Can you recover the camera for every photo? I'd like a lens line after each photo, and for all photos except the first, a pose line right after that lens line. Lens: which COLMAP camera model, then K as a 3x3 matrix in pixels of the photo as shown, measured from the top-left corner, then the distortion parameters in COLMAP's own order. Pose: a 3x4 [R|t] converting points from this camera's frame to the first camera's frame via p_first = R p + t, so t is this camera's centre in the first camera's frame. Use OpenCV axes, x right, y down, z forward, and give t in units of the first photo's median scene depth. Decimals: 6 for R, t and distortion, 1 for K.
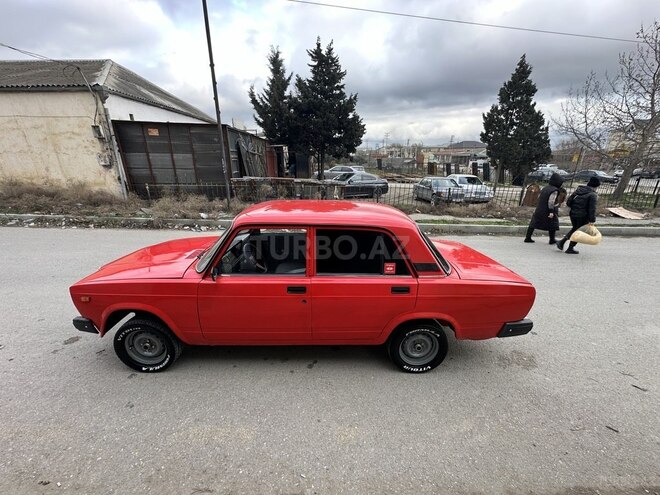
lens RADIAL K [[263.7, 0, 329.9], [0, 263.7, 247.7], [0, 0, 1]] dist [-0.001814, -0.000012]
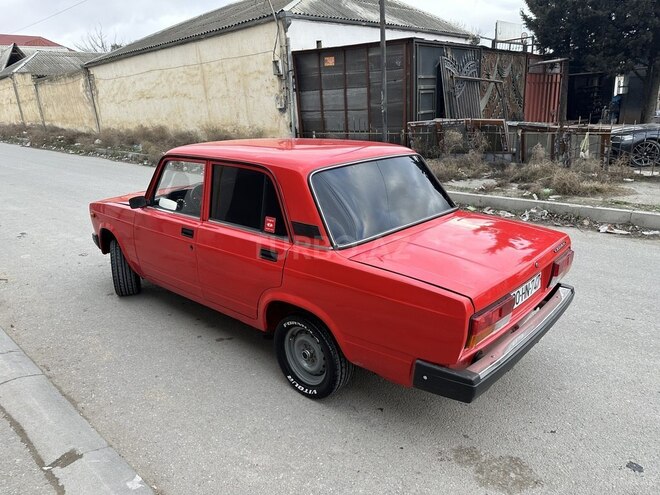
lens RADIAL K [[459.9, 0, 329.0], [0, 459.9, 255.0], [0, 0, 1]] dist [0.057069, -0.064332]
pose [[0.725377, 0.172894, -0.666285, 0.316863], [-0.168474, 0.983096, 0.071687, 0.011354], [0.667416, 0.060251, 0.742244, 0.048131]]
